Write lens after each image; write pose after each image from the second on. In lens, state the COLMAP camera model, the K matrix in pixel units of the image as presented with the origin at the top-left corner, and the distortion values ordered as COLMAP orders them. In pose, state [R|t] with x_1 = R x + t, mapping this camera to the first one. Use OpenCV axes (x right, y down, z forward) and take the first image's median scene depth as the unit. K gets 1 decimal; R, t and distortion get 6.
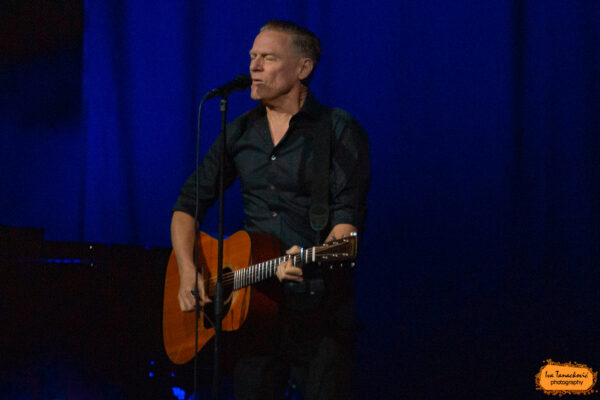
lens RADIAL K [[3580.3, 0, 300.2], [0, 3580.3, 221.5], [0, 0, 1]] dist [13.788812, 0.274887]
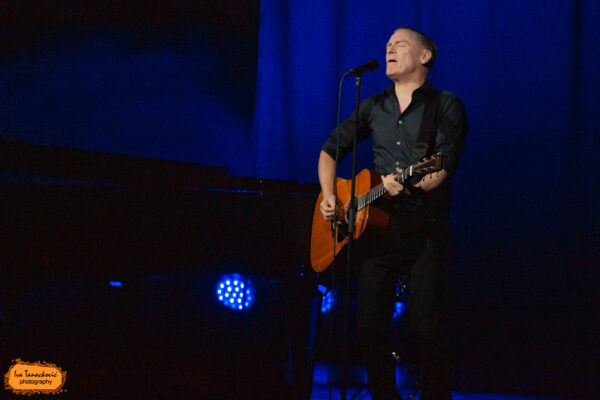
lens RADIAL K [[3606.7, 0, 300.0], [0, 3606.7, 200.0], [0, 0, 1]] dist [-17.645532, -4.487731]
pose [[0.998680, 0.033804, -0.038662, 0.008092], [-0.033675, 0.999425, 0.003975, 0.007100], [0.038774, -0.002667, 0.999244, -0.271907]]
